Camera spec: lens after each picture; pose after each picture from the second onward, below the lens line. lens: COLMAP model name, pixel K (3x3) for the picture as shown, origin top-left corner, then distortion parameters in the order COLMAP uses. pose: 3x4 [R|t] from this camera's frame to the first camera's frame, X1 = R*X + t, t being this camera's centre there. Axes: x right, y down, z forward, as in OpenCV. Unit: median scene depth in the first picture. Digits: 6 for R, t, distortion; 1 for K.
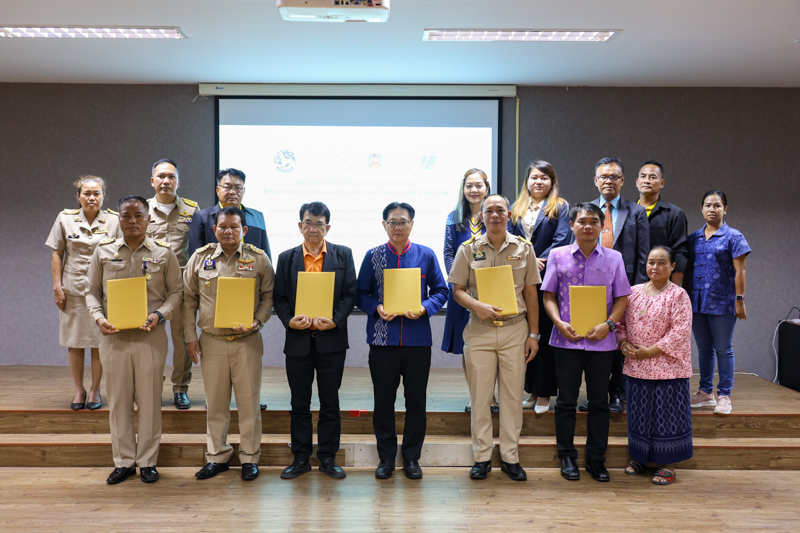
lens RADIAL K [[837.3, 0, 395.6], [0, 837.3, 264.6], [0, 0, 1]] dist [0.018471, 0.024177]
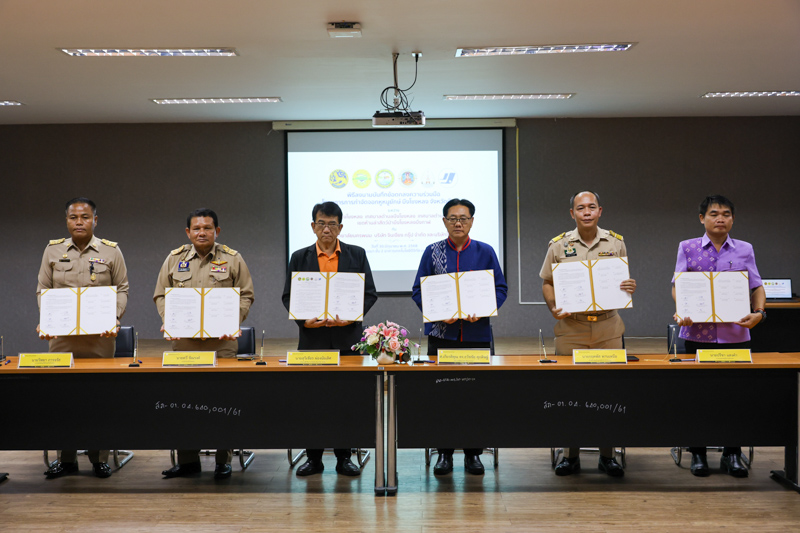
lens RADIAL K [[1090.9, 0, 401.5], [0, 1090.9, 267.2], [0, 0, 1]] dist [0.009798, -0.070056]
pose [[0.999876, -0.015376, -0.003320, -0.030732], [0.015362, 0.999873, -0.004165, 0.021215], [0.003384, 0.004113, 0.999986, -0.685797]]
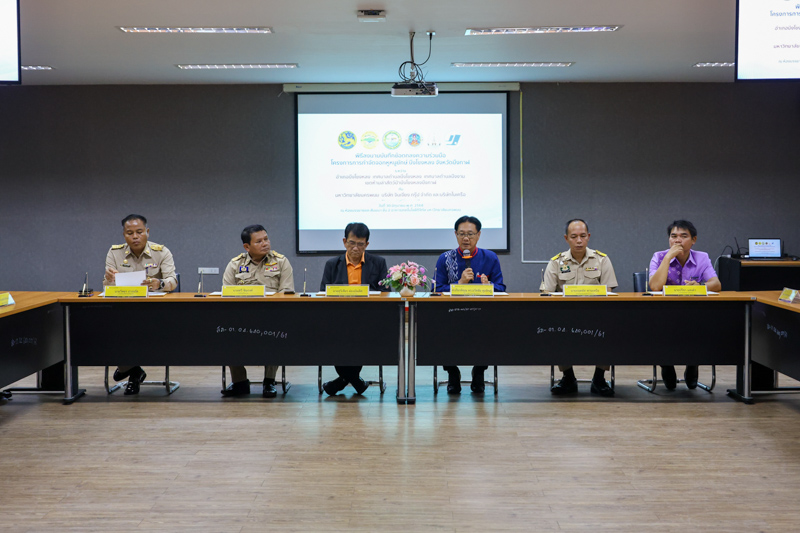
lens RADIAL K [[1281.5, 0, 403.5], [0, 1281.5, 257.2], [0, 0, 1]] dist [-0.027954, -0.067590]
pose [[0.999928, -0.009477, 0.007329, -0.058637], [0.009410, 0.999914, 0.009182, 0.044704], [-0.007415, -0.009112, 0.999931, -1.039141]]
